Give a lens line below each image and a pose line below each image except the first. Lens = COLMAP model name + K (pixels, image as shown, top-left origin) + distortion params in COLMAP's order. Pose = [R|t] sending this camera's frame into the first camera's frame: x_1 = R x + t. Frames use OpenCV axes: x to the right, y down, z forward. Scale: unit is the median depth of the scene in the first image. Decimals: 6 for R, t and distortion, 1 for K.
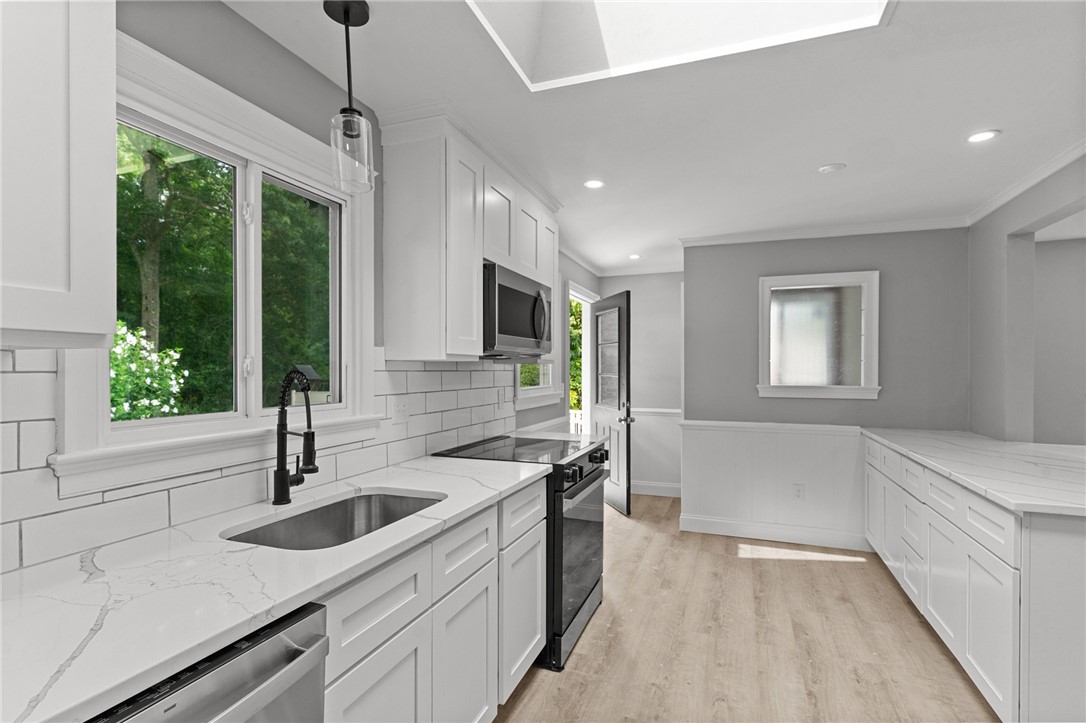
lens RADIAL K [[522.6, 0, 546.5], [0, 522.6, 369.2], [0, 0, 1]] dist [0.004420, 0.000029]
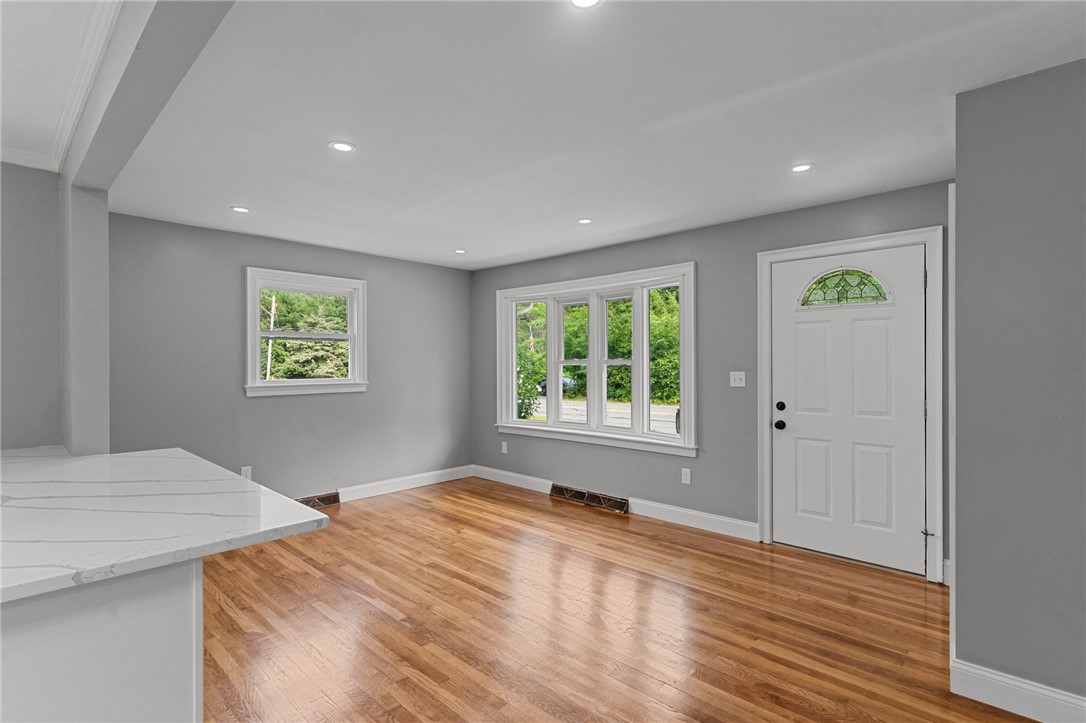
lens RADIAL K [[522.6, 0, 544.9], [0, 522.6, 367.5], [0, 0, 1]] dist [0.004420, 0.000029]
pose [[0.395422, -0.013506, 0.918400, 0.608184], [0.006119, 0.999908, 0.012070, 0.004922], [-0.918479, 0.000847, 0.395469, 0.099159]]
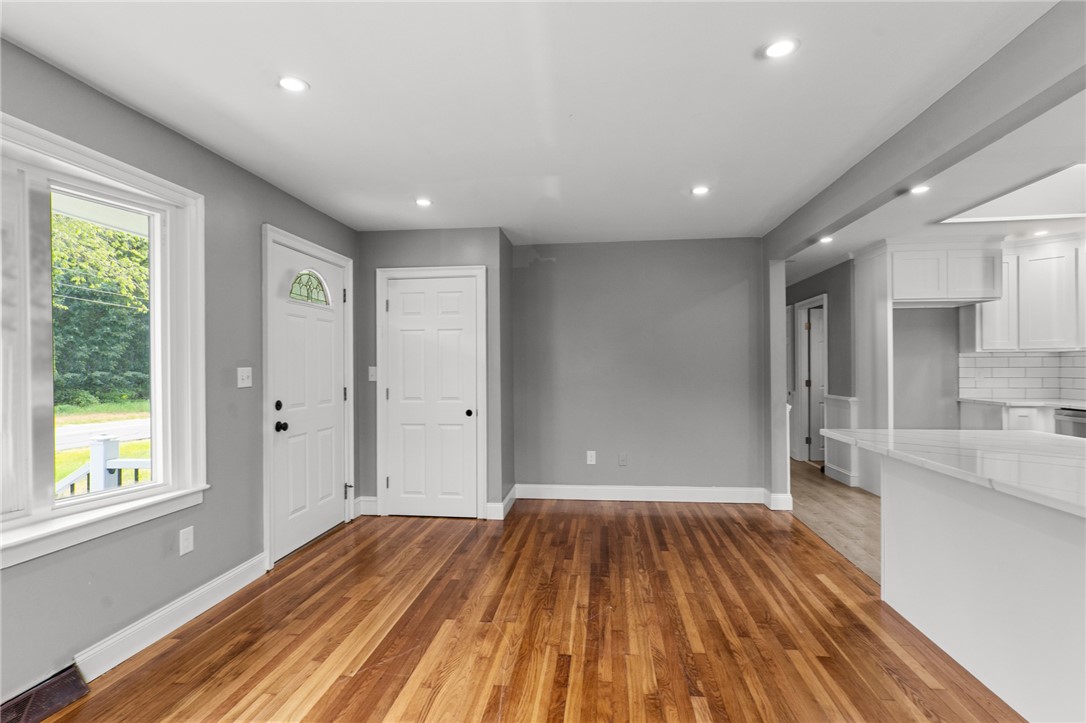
lens RADIAL K [[522.6, 0, 544.3], [0, 522.6, 361.2], [0, 0, 1]] dist [0.004420, 0.000029]
pose [[-0.971280, -0.001650, -0.237934, 1.999275], [0.000554, 0.999958, -0.009195, 0.040245], [0.237939, -0.009062, -0.971238, 1.629332]]
